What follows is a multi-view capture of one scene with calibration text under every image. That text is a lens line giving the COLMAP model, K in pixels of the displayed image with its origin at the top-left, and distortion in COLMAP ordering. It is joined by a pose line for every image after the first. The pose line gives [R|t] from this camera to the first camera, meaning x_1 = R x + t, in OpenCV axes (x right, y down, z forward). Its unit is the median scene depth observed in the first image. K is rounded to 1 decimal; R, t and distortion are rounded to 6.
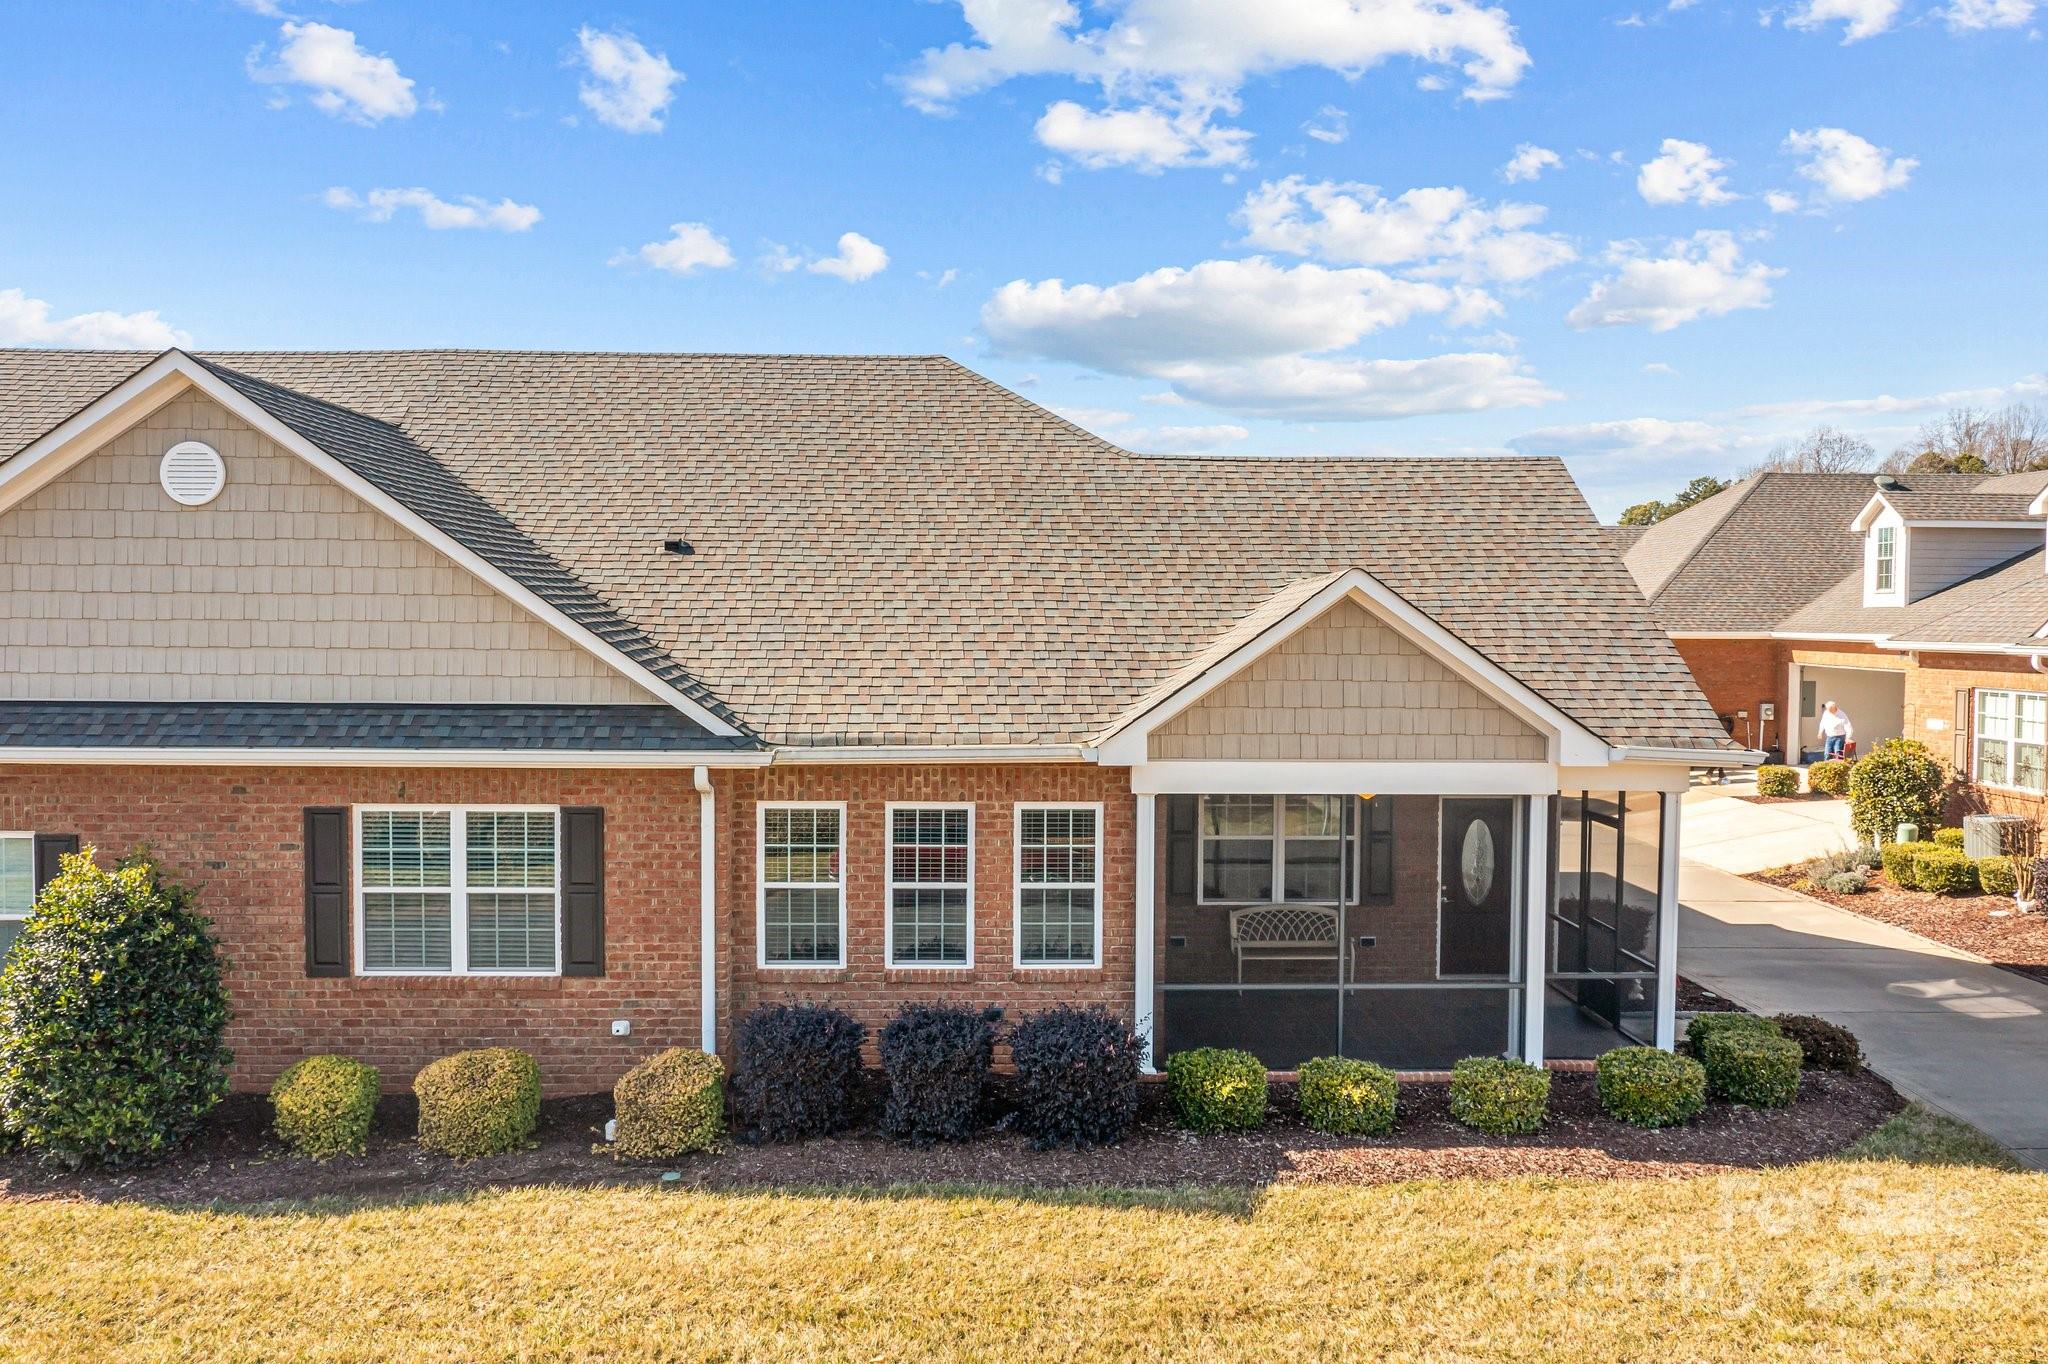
lens RADIAL K [[1626.8, 0, 1024.0], [0, 1626.8, 682.0], [0, 0, 1]] dist [-0.013423, 0.004853]
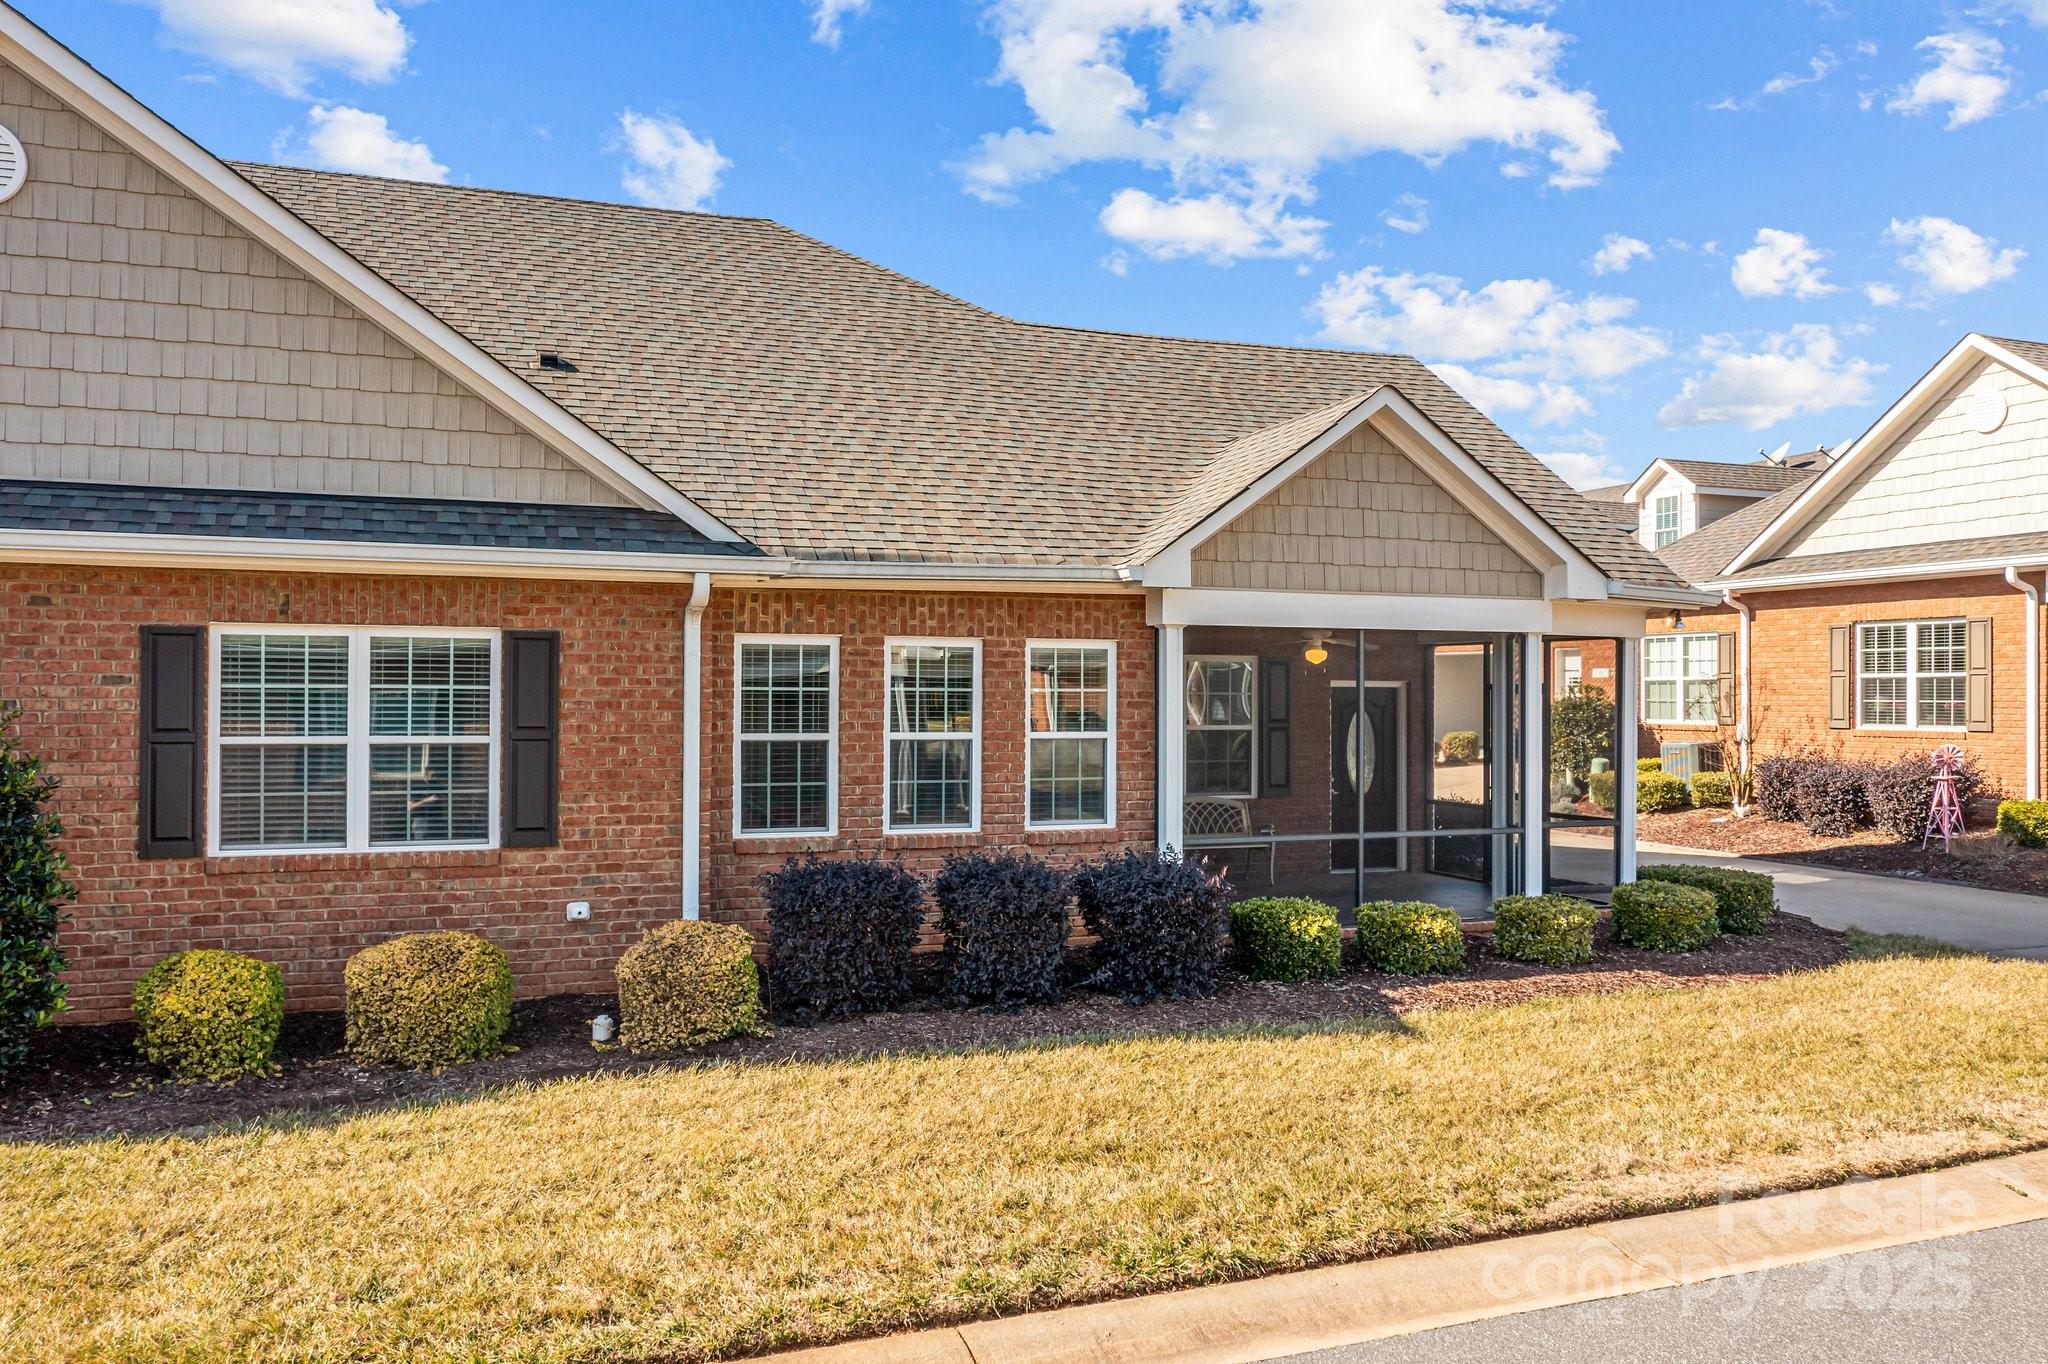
lens RADIAL K [[1626.8, 0, 1024.0], [0, 1626.8, 682.0], [0, 0, 1]] dist [-0.013423, 0.004853]
pose [[0.944707, 0.000243, 0.327916, -0.303827], [0.015661, 0.998825, -0.045859, 0.141388], [-0.327542, 0.048459, 0.943593, 0.176197]]
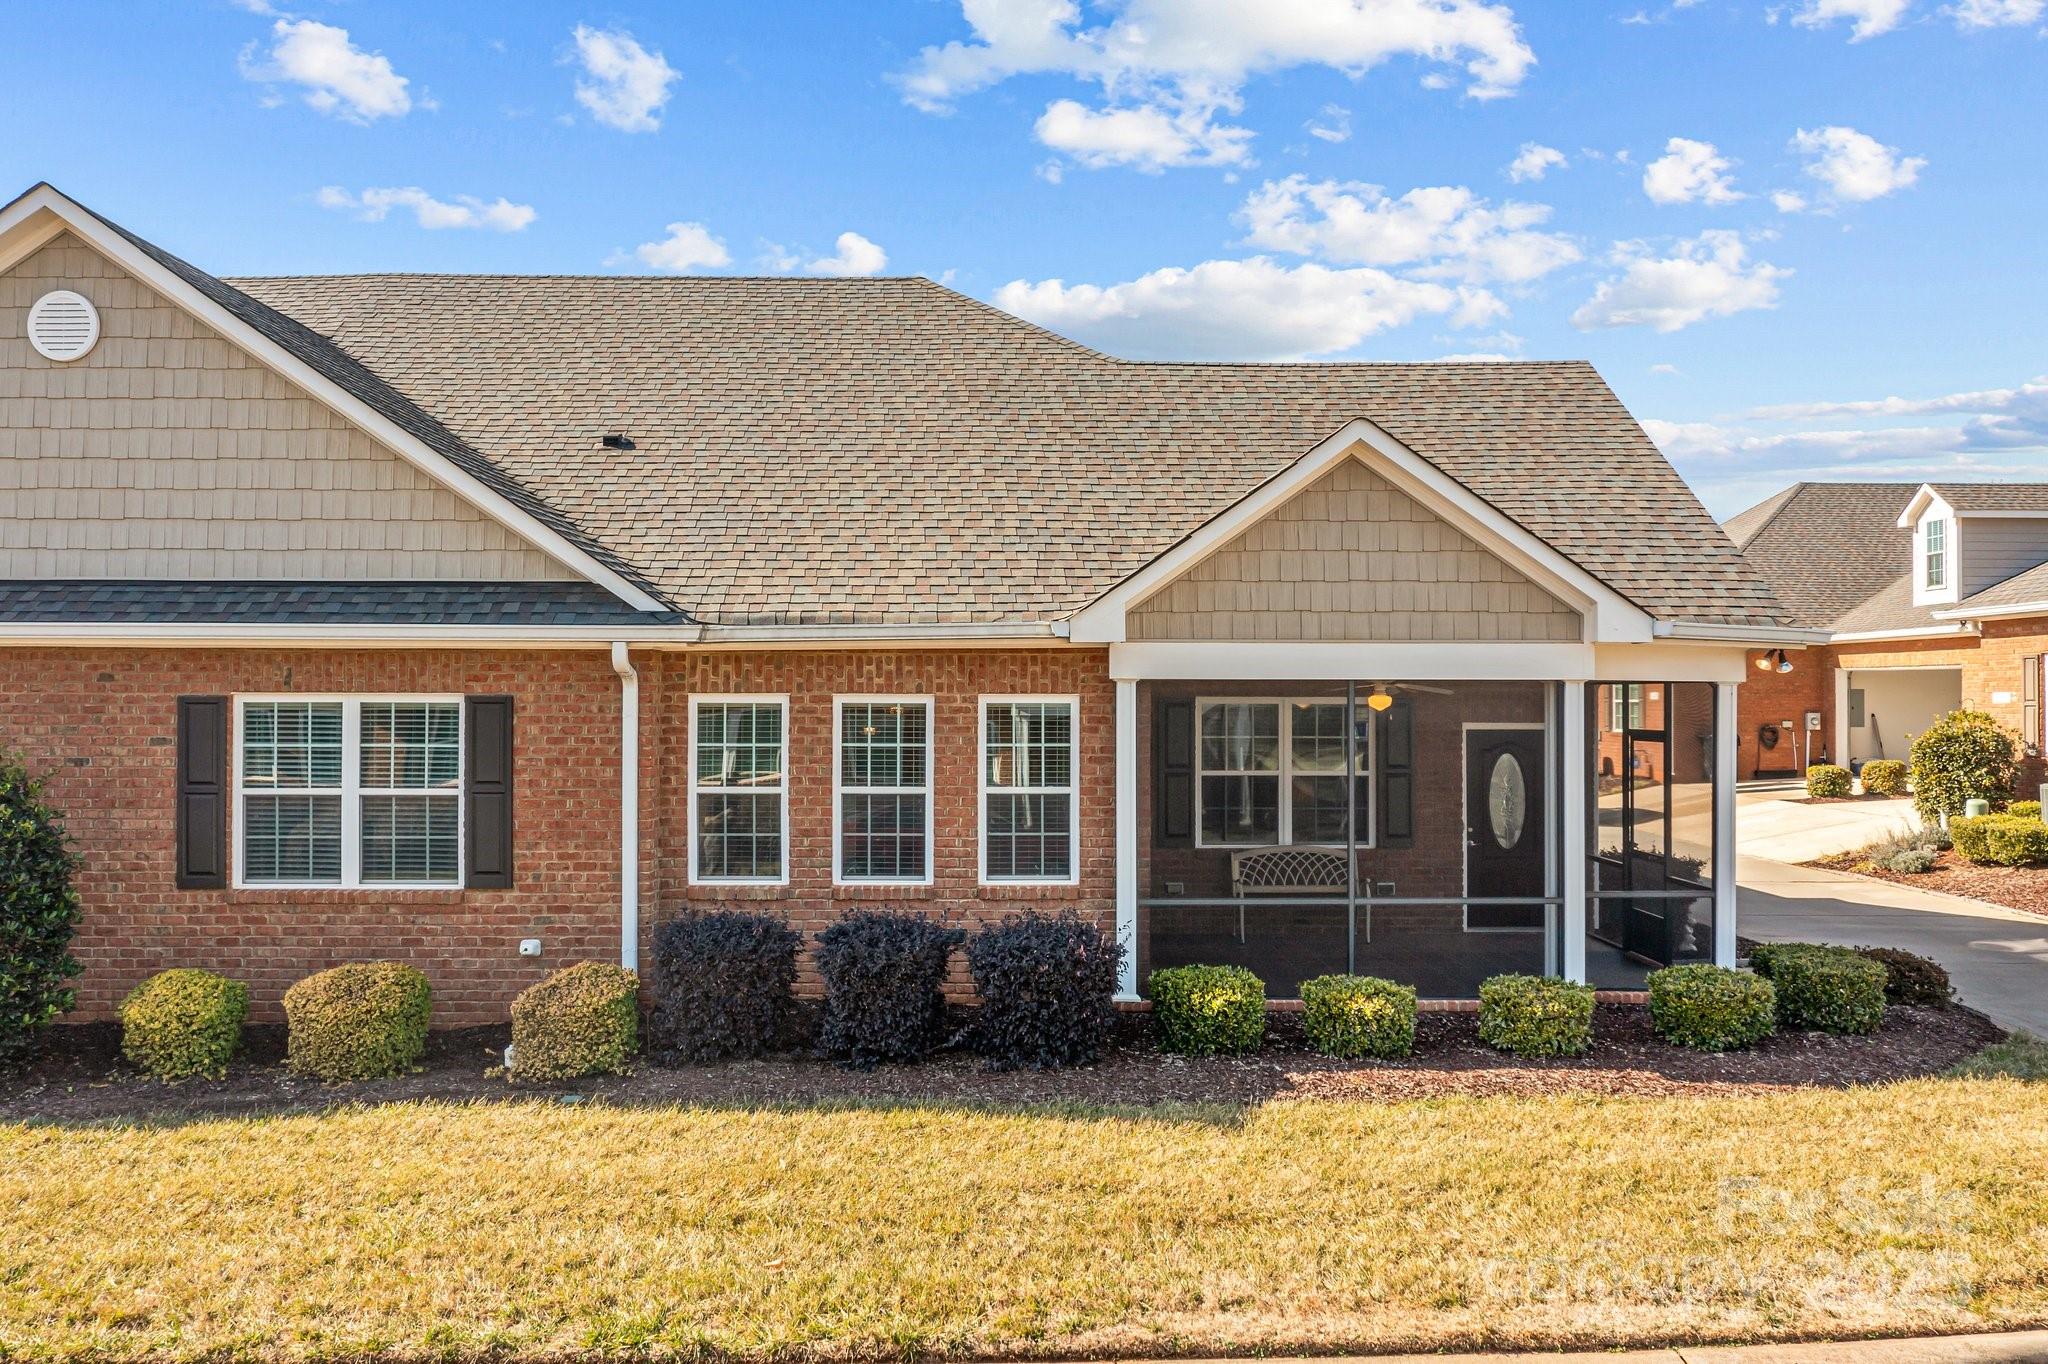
lens RADIAL K [[1626.8, 0, 1024.0], [0, 1626.8, 682.0], [0, 0, 1]] dist [-0.013423, 0.004853]
pose [[0.999837, -0.004954, -0.017346, 0.035221], [0.004055, 0.998666, -0.051484, 0.115972], [0.017578, 0.051406, 0.998523, 0.119085]]
